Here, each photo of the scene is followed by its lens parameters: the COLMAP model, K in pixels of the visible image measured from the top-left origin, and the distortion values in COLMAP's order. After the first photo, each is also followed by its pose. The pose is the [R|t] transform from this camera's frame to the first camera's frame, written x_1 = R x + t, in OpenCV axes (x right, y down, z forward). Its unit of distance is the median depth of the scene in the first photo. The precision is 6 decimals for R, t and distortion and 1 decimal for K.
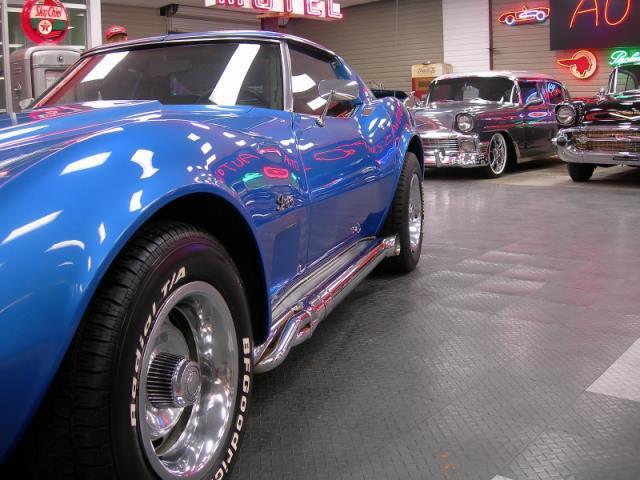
lens RADIAL K [[698.8, 0, 324.2], [0, 698.8, 239.1], [0, 0, 1]] dist [-0.169812, 0.000000]
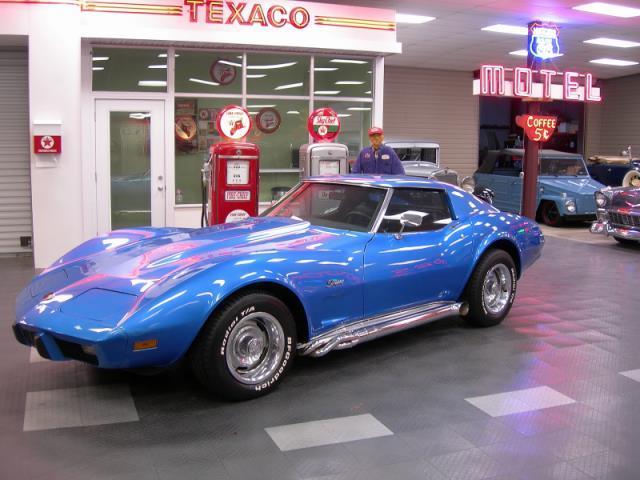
lens RADIAL K [[698.8, 0, 320.9], [0, 698.8, 237.6], [0, 0, 1]] dist [-0.169812, 0.000000]
pose [[0.868721, 0.101403, -0.484811, 0.357399], [-0.118741, 0.992912, -0.005093, -0.066572], [0.480858, 0.061991, 0.874604, -0.358987]]
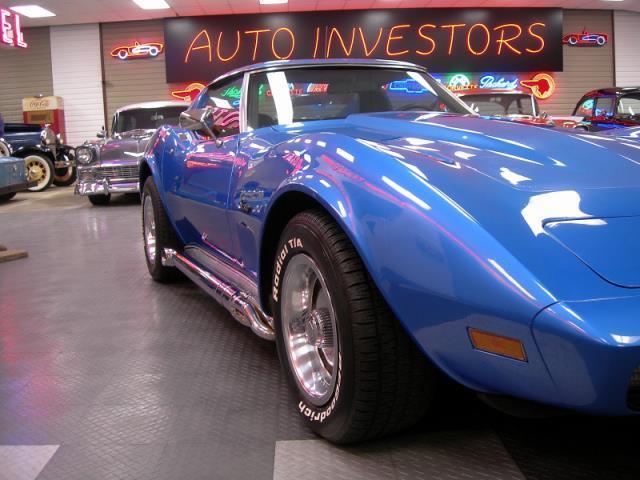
lens RADIAL K [[698.8, 0, 313.9], [0, 698.8, 240.9], [0, 0, 1]] dist [-0.169812, 0.000000]
pose [[0.755596, -0.100599, 0.647267, -0.577312], [0.130798, 0.991408, 0.001397, 0.000237], [-0.641846, 0.083606, 0.762262, 0.085858]]
